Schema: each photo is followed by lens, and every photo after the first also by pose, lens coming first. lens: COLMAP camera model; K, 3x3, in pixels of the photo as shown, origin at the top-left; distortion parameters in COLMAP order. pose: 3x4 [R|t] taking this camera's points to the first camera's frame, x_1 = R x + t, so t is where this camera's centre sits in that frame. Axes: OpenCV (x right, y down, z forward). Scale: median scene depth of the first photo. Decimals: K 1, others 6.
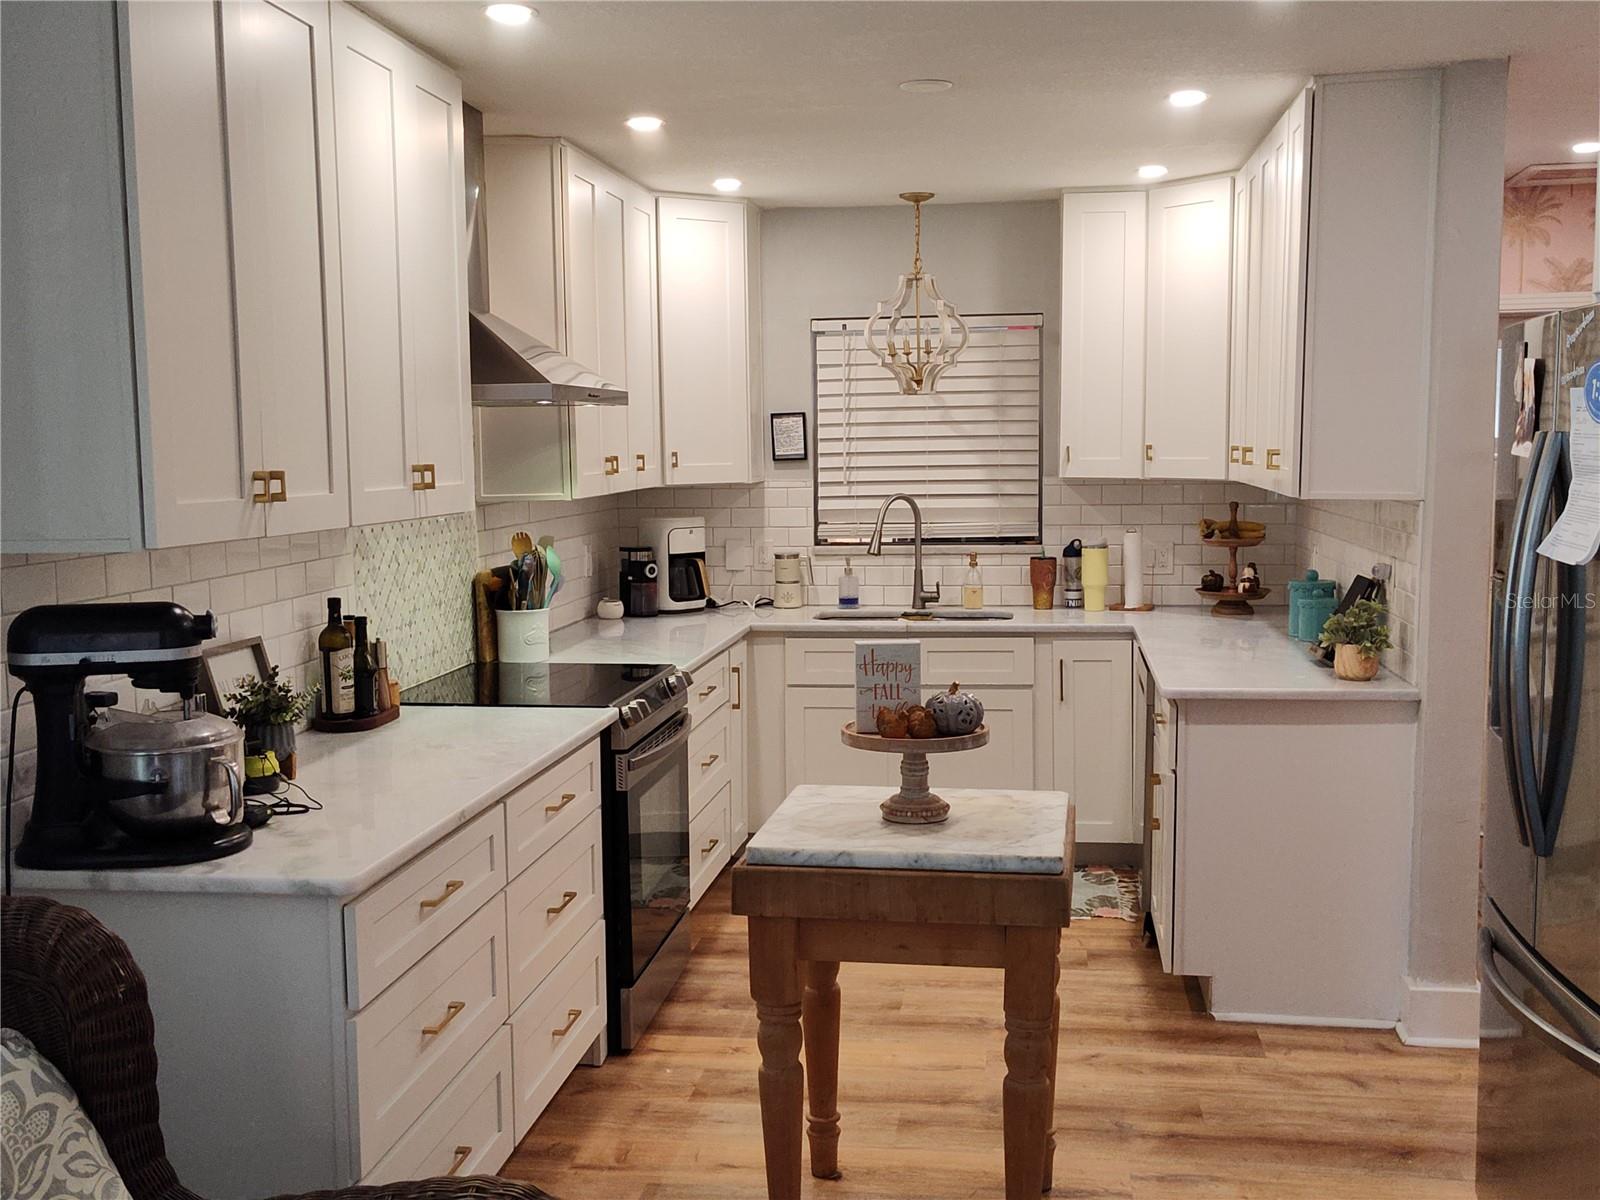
lens RADIAL K [[1666.3, 0, 821.5], [0, 1666.3, 602.7], [0, 0, 1]] dist [-0.001133, 0.159679]
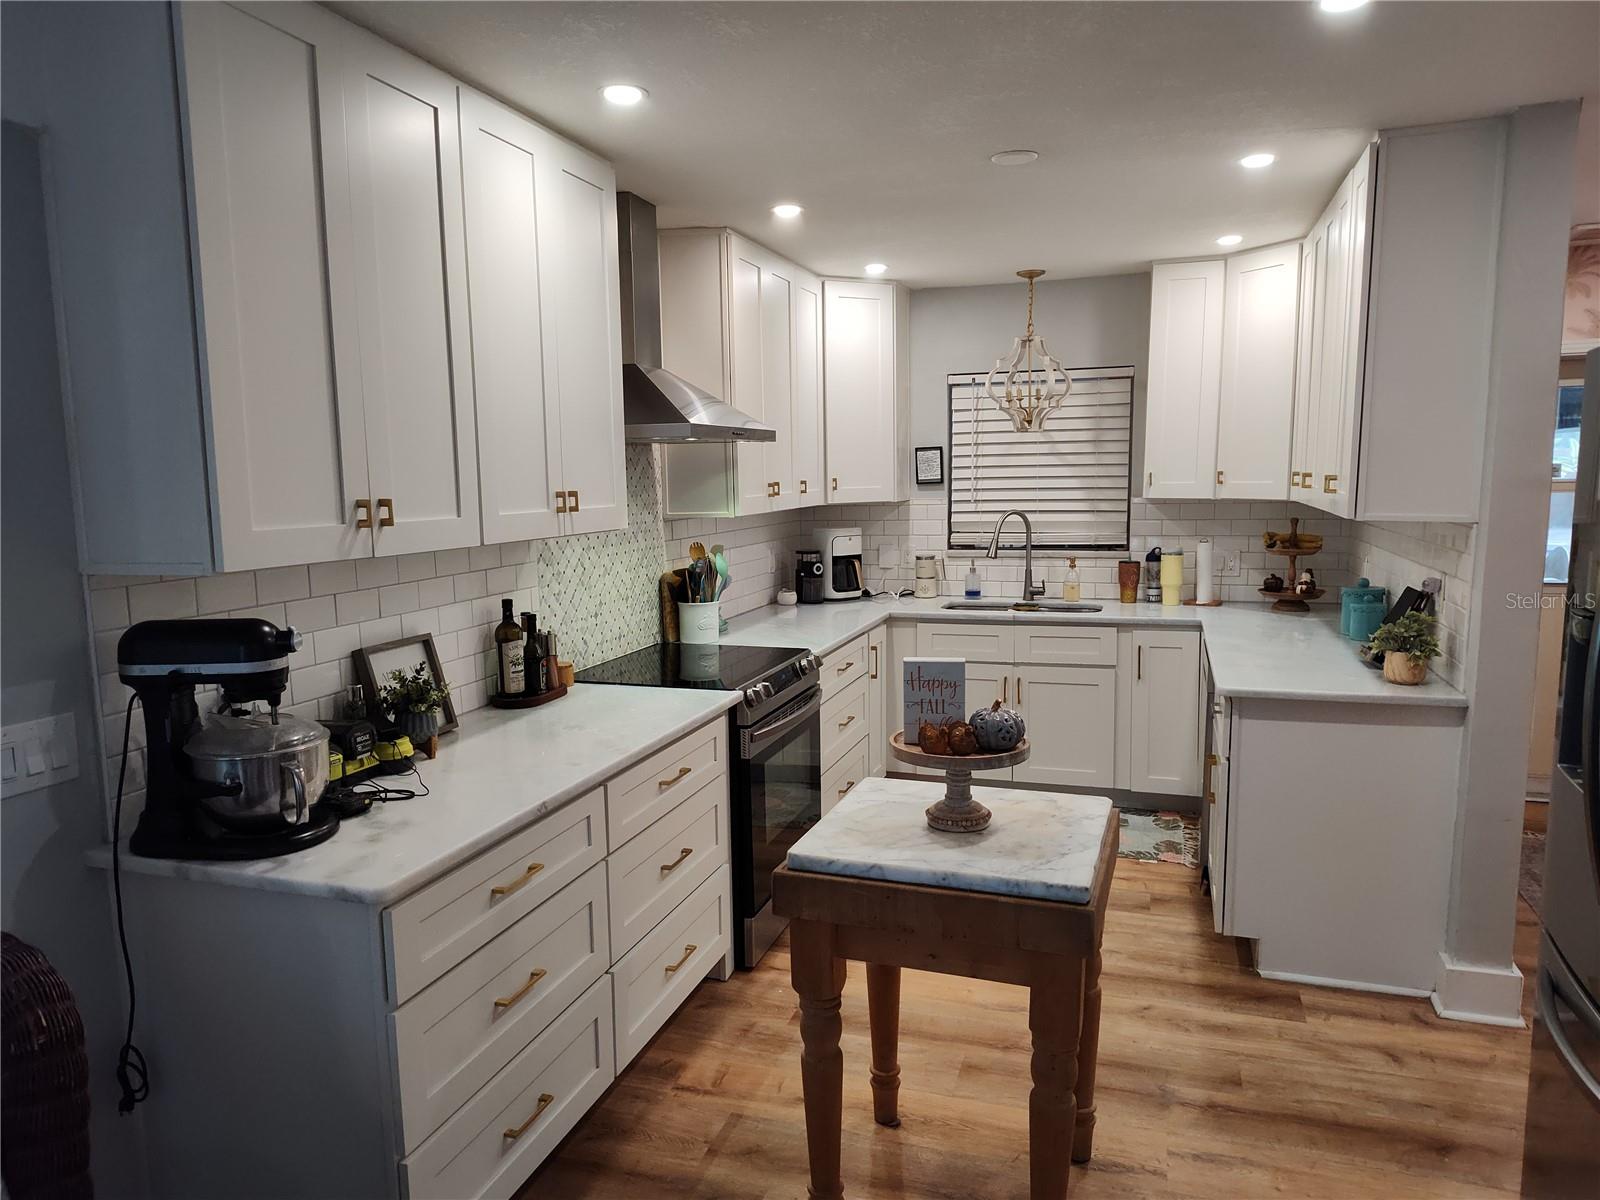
lens RADIAL K [[1084.7, 0, 800.3], [0, 1084.7, 606.1], [0, 0, 1]] dist [0.062192, -0.084150]
pose [[0.982855, 0.020126, -0.183279, 0.059592], [-0.014745, 0.999421, 0.030676, -0.022402], [0.183790, -0.027448, 0.982582, 0.215753]]
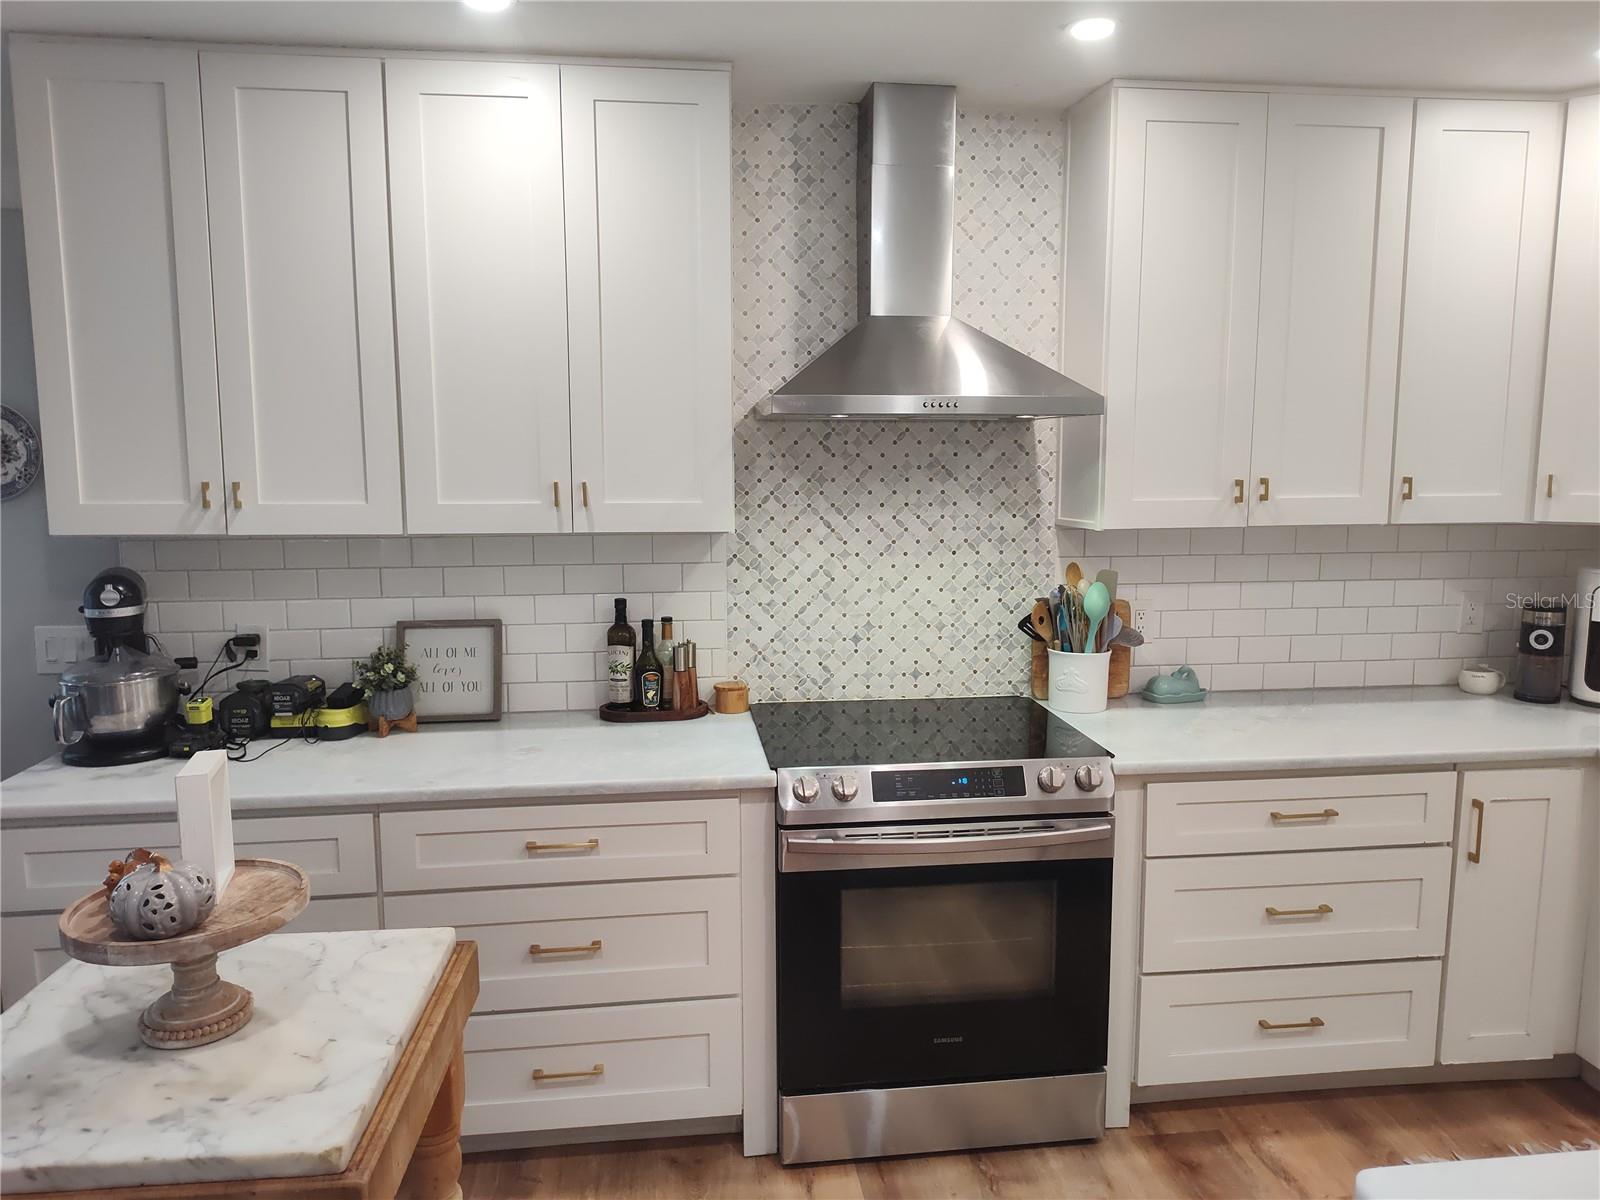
lens RADIAL K [[1084.7, 0, 800.3], [0, 1084.7, 606.1], [0, 0, 1]] dist [0.062192, -0.084150]
pose [[0.260702, 0.144671, -0.954518, 0.376711], [-0.097468, 0.987601, 0.123064, -0.086190], [0.960487, 0.060952, 0.271570, 0.796939]]
